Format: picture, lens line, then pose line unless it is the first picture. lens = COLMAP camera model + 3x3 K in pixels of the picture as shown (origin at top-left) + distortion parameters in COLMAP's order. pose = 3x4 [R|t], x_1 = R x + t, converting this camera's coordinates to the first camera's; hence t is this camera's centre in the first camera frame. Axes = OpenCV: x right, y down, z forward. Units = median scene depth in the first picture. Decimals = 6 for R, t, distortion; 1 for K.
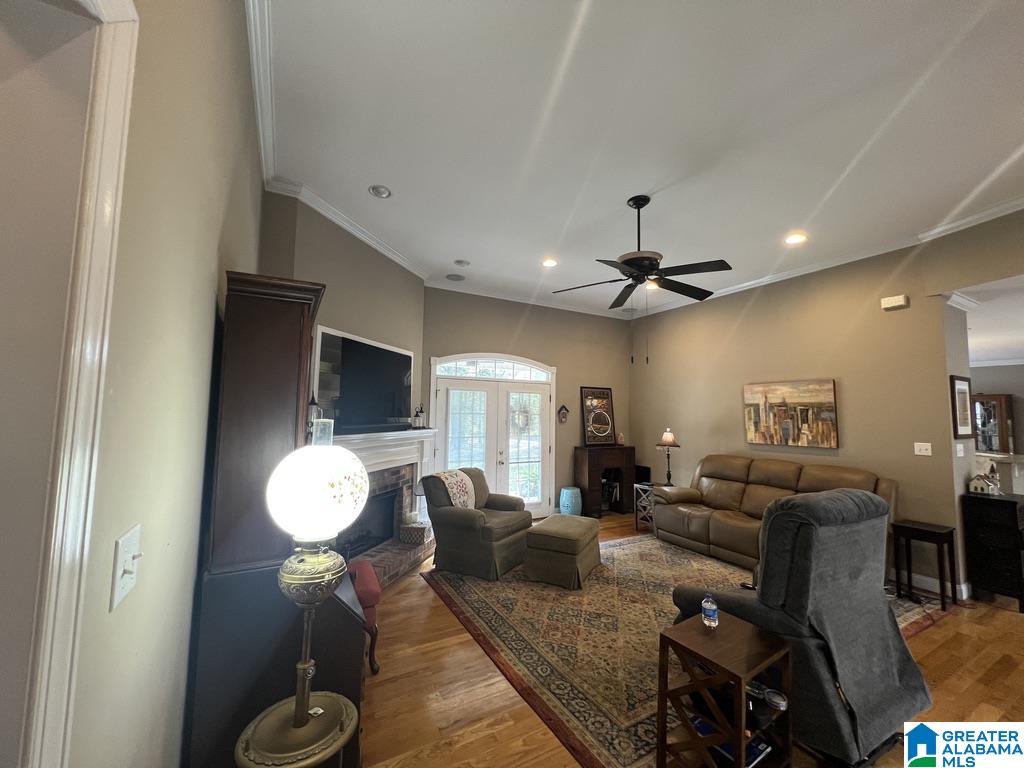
lens RADIAL K [[408.1, 0, 512.9], [0, 408.1, 381.0], [0, 0, 1]] dist [0.000019, -0.000080]
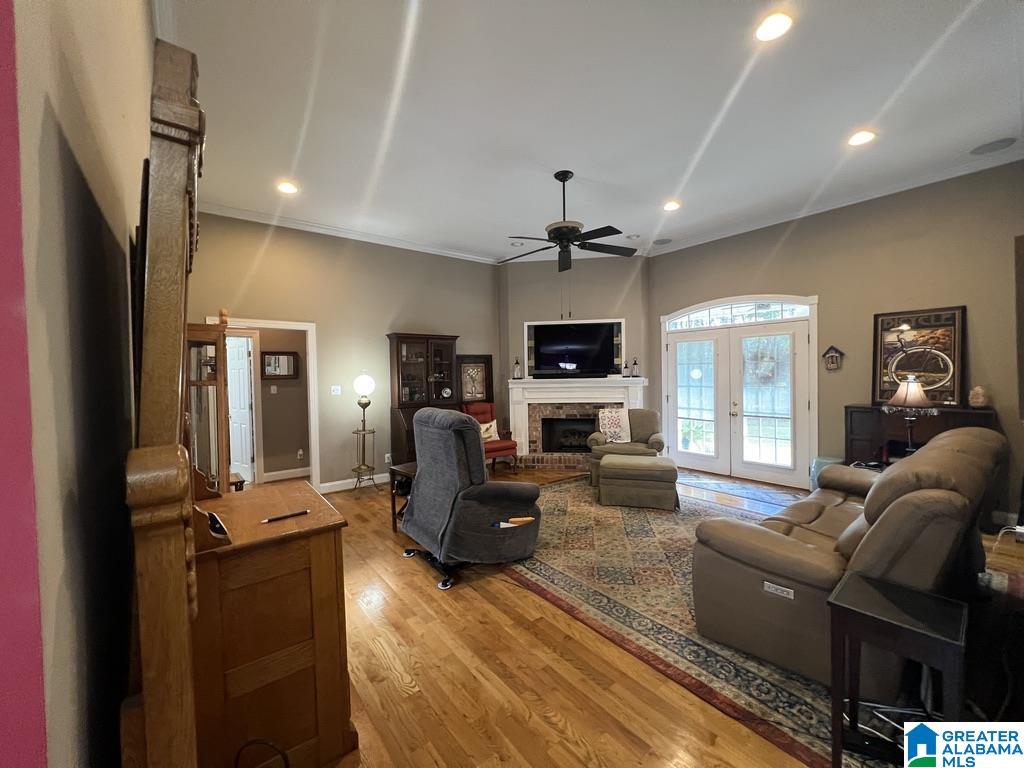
lens RADIAL K [[408.1, 0, 512.9], [0, 408.1, 381.0], [0, 0, 1]] dist [0.000019, -0.000080]
pose [[0.156436, 0.001791, -0.987686, 0.962821], [0.098291, 0.995006, 0.017373, 0.068366], [0.982785, -0.099798, 0.155479, 0.426331]]
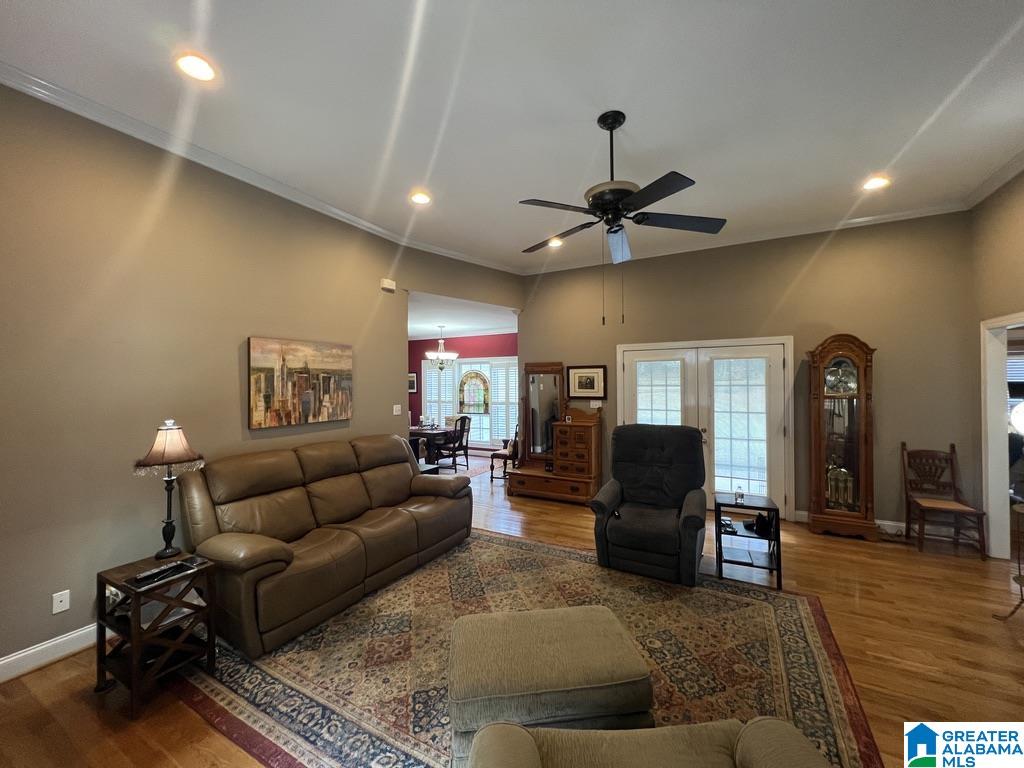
lens RADIAL K [[408.1, 0, 512.9], [0, 408.1, 381.0], [0, 0, 1]] dist [0.000019, -0.000080]
pose [[-0.530035, -0.006661, 0.847950, -0.185366], [-0.069047, 0.996988, -0.035328, 0.075599], [-0.845160, -0.077273, -0.528898, 1.053342]]
